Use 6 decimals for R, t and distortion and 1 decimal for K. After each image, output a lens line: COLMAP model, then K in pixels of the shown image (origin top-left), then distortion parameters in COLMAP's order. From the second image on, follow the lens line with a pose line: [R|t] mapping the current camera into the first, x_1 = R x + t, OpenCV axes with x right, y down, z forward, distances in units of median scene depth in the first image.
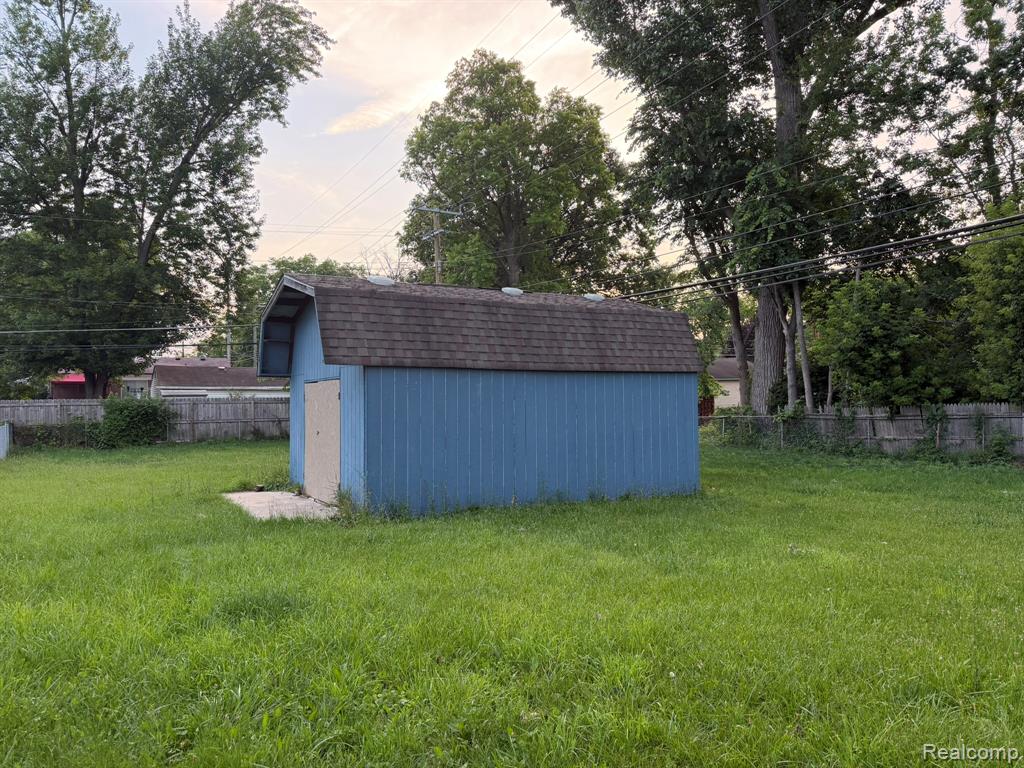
lens RADIAL K [[720.3, 0, 512.0], [0, 720.3, 384.0], [0, 0, 1]] dist [0.103513, -0.129322]
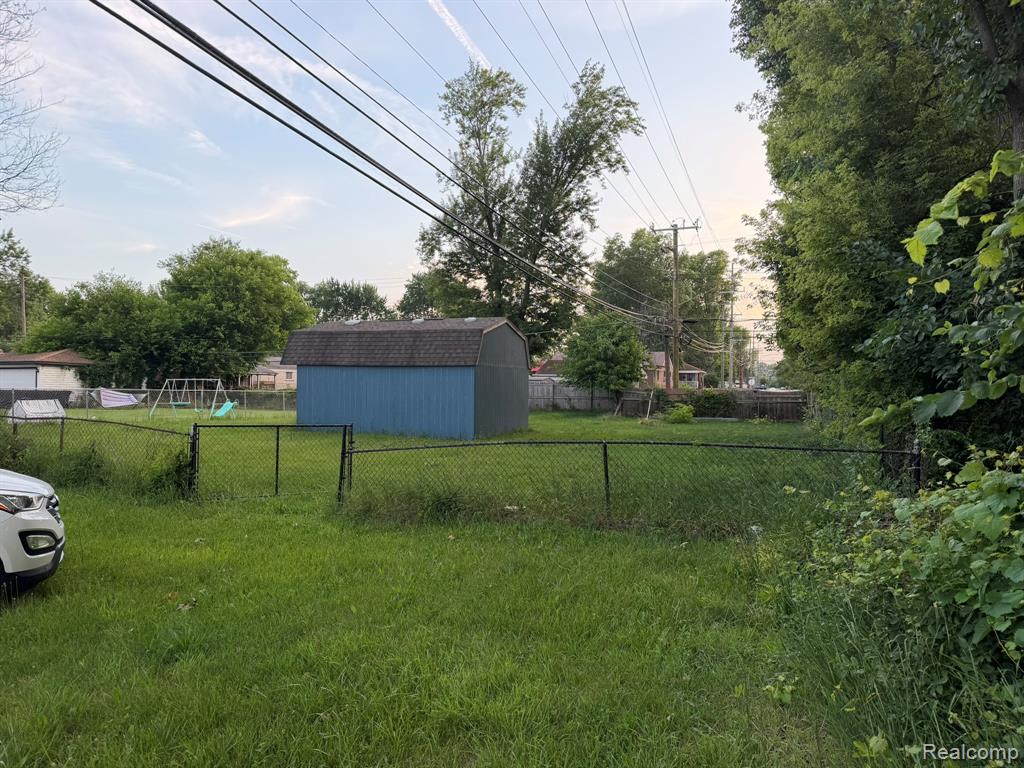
lens RADIAL K [[720.3, 0, 512.0], [0, 720.3, 384.0], [0, 0, 1]] dist [0.103513, -0.129322]
pose [[0.642786, 0.012332, -0.765947, 1.593538], [0.000171, 0.999868, 0.016243, -0.001568], [0.766046, -0.010572, 0.642699, 0.029289]]
